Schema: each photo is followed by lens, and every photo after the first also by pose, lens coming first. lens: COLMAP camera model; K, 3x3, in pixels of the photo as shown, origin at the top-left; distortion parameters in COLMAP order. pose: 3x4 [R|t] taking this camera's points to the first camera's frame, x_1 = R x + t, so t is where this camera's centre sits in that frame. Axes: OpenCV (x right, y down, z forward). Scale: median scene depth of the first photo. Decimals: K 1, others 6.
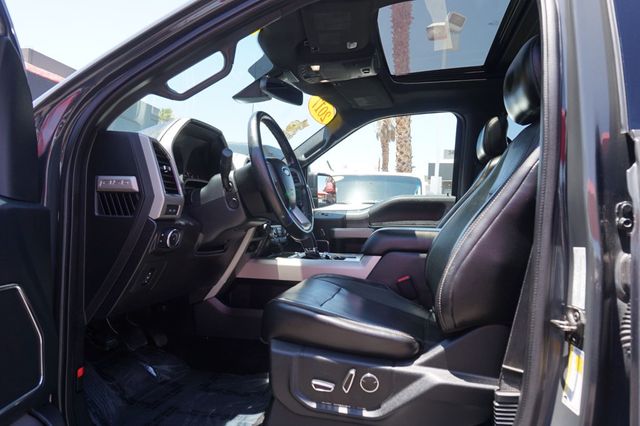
lens RADIAL K [[429.8, 0, 322.8], [0, 429.8, 213.4], [0, 0, 1]] dist [-0.050845, 0.028808]
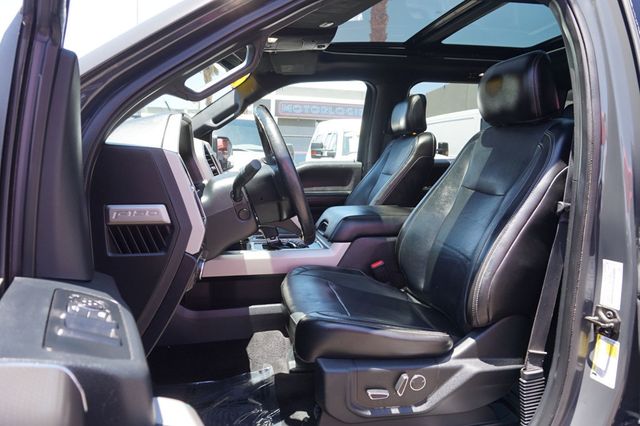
lens RADIAL K [[429.8, 0, 324.7], [0, 429.8, 214.2], [0, 0, 1]] dist [-0.050845, 0.028808]
pose [[0.919669, -0.071237, 0.386180, -0.494191], [0.012774, 0.988315, 0.151891, -0.195375], [-0.392487, -0.134756, 0.909832, 0.157327]]
